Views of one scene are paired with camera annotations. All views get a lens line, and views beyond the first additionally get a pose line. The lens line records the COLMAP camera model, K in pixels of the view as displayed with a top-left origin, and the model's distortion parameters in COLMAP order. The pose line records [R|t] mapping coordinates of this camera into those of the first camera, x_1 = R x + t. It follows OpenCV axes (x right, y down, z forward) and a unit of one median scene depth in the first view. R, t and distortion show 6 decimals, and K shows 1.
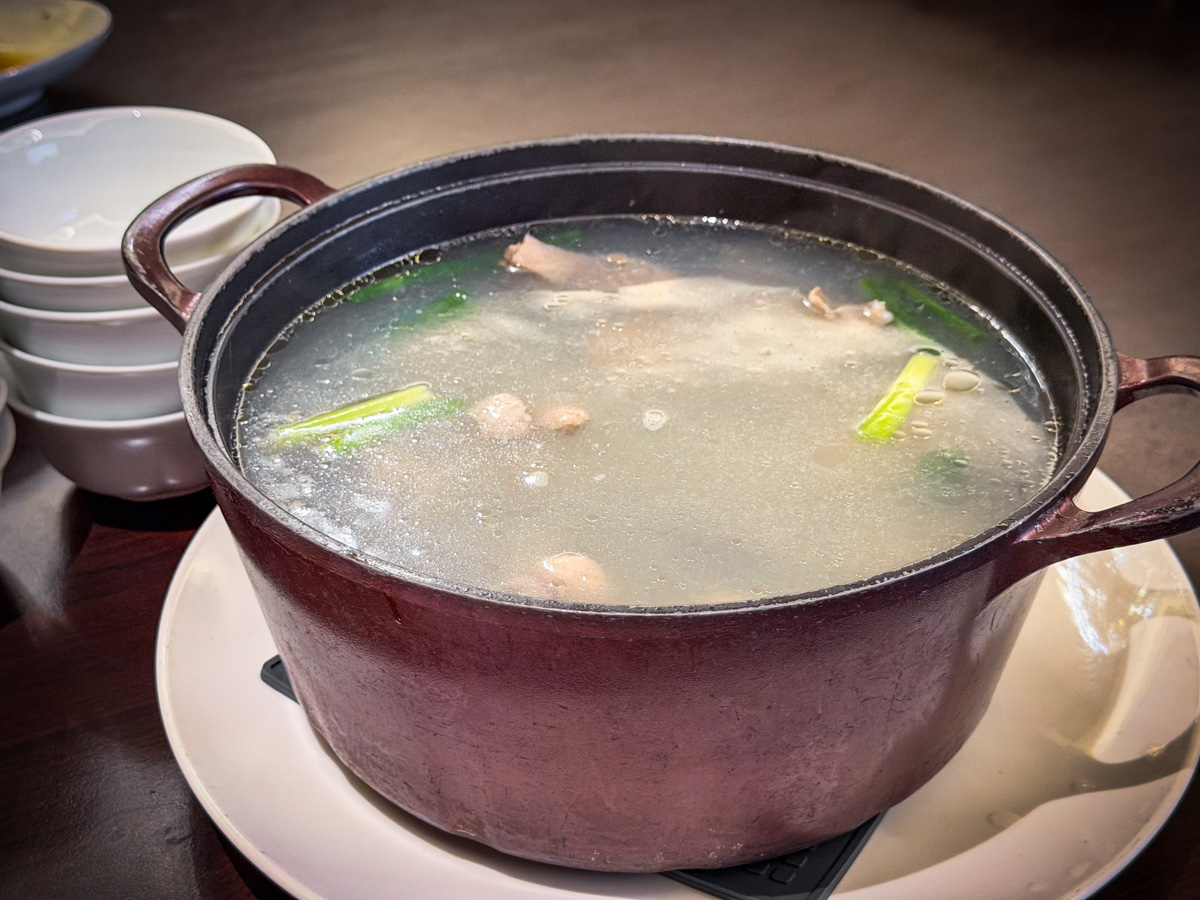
lens RADIAL K [[1702.4, 0, 593.6], [0, 1702.4, 445.0], [0, 0, 1]] dist [0.051269, 0.000000]
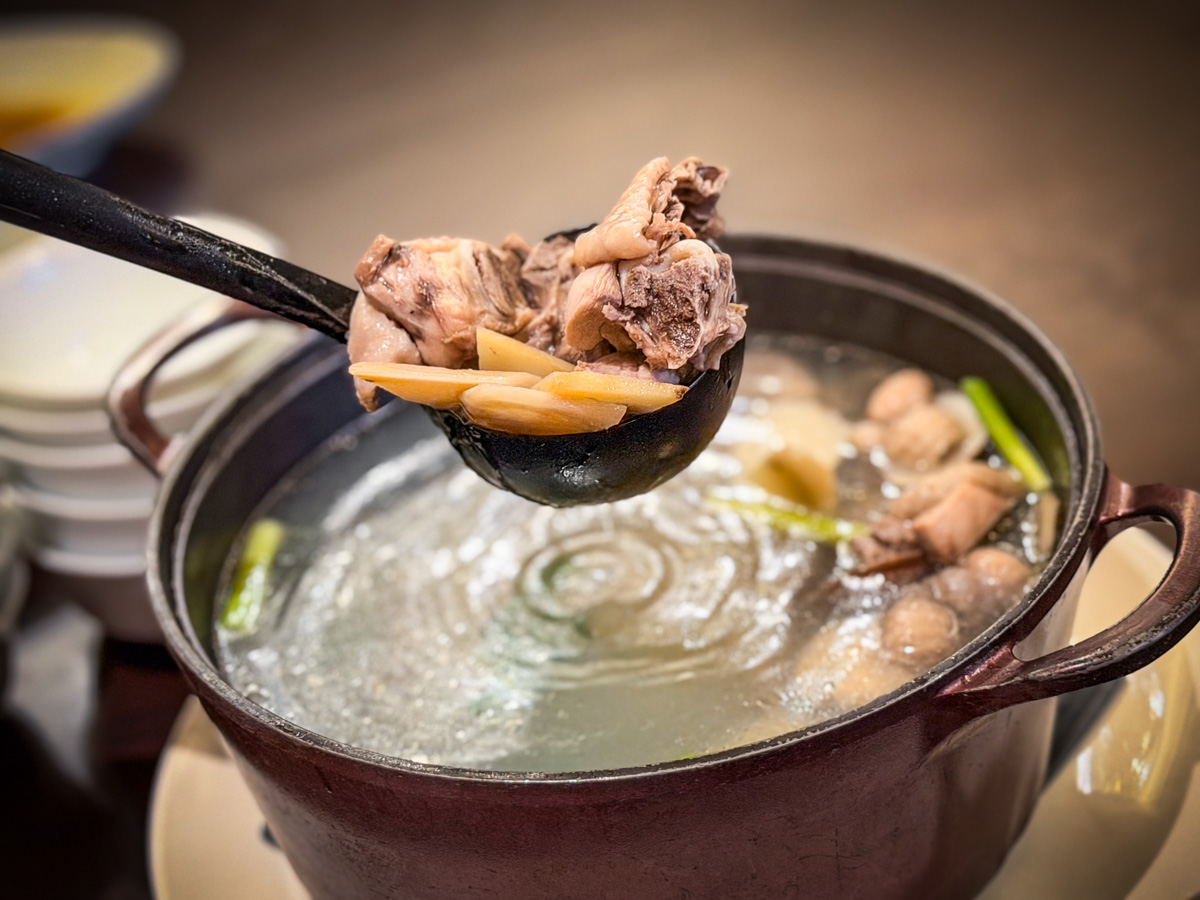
lens RADIAL K [[2402.8, 0, 603.9], [0, 2402.8, 453.3], [0, 0, 1]] dist [0.095921, 0.000000]
pose [[0.986398, -0.040746, -0.159241, 0.287907], [0.040742, 0.999164, -0.003295, -0.086859], [0.159242, -0.003238, 0.987234, -0.402650]]
